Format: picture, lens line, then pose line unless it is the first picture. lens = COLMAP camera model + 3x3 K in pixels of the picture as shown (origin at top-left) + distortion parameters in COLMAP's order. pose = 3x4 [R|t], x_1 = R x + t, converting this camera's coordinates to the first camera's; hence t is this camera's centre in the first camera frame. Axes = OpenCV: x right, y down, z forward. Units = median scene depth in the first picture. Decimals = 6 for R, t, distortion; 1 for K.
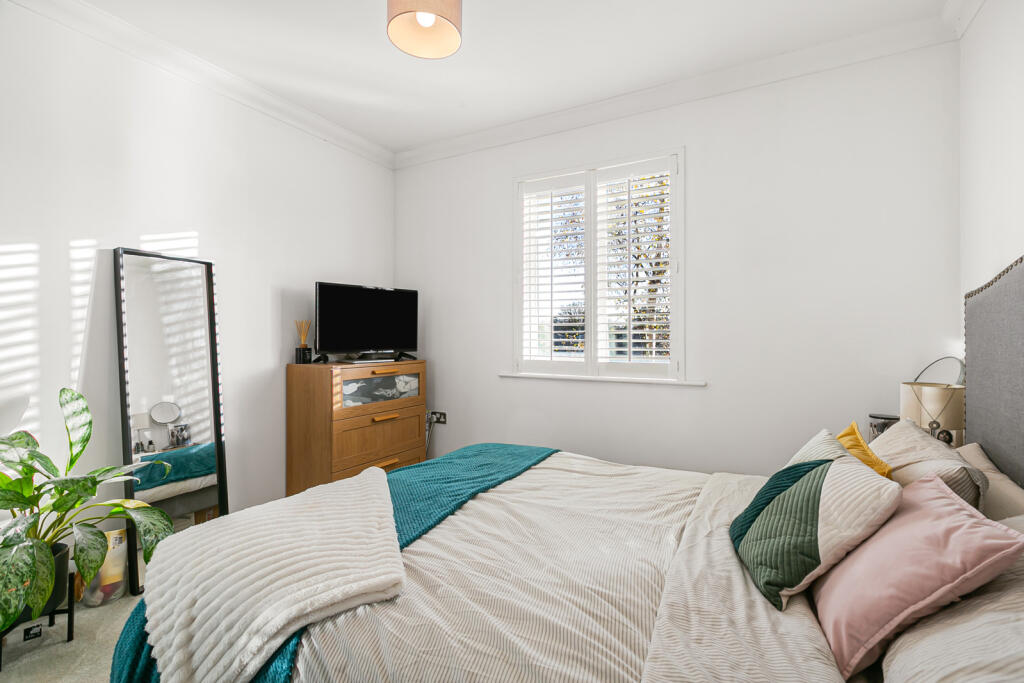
lens RADIAL K [[465.8, 0, 512.0], [0, 465.8, 334.8], [0, 0, 1]] dist [-0.000260, -0.000029]
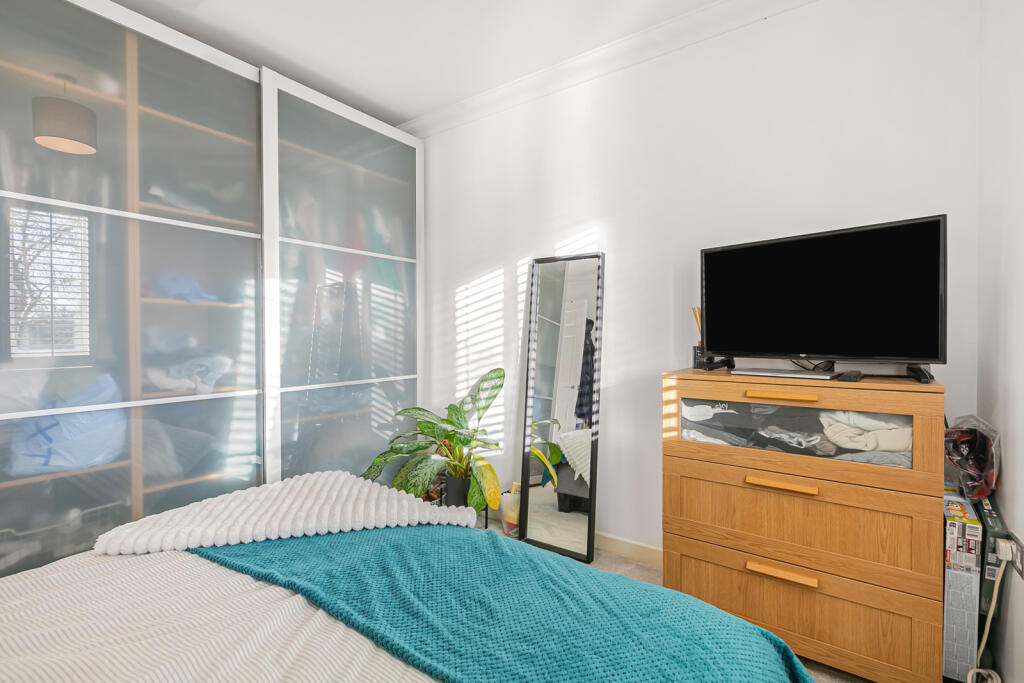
lens RADIAL K [[465.8, 0, 512.0], [0, 465.8, 334.8], [0, 0, 1]] dist [-0.000260, -0.000029]
pose [[-0.108118, 0.001598, -0.994137, 0.289470], [0.008255, 0.999966, 0.000709, 0.007858], [0.994104, -0.008130, -0.108128, 0.792815]]
